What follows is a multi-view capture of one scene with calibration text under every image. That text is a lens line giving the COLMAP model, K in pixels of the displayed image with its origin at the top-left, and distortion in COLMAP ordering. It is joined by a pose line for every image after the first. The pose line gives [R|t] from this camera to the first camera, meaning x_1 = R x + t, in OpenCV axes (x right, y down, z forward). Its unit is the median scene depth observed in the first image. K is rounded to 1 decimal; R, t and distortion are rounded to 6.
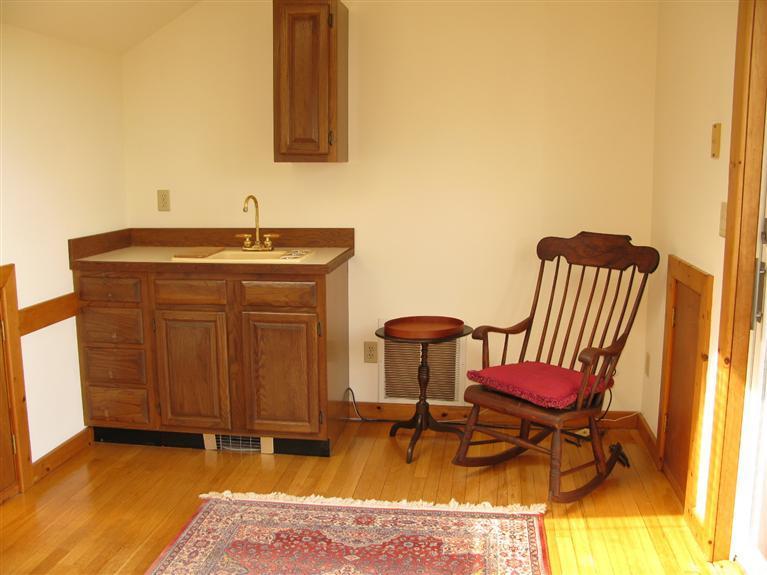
lens RADIAL K [[789.4, 0, 383.5], [0, 789.4, 287.5], [0, 0, 1]] dist [-0.124745, 0.030988]
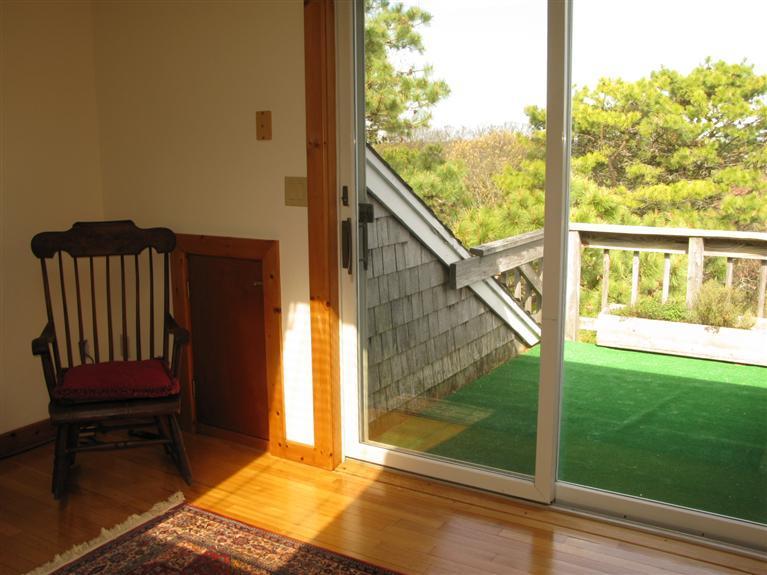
lens RADIAL K [[789.4, 0, 383.5], [0, 789.4, 287.5], [0, 0, 1]] dist [-0.124745, 0.030988]
pose [[0.392471, -0.165717, 0.904712, -0.550999], [0.153135, 0.981679, 0.113384, -0.051440], [-0.906927, 0.094044, 0.410658, 0.333570]]
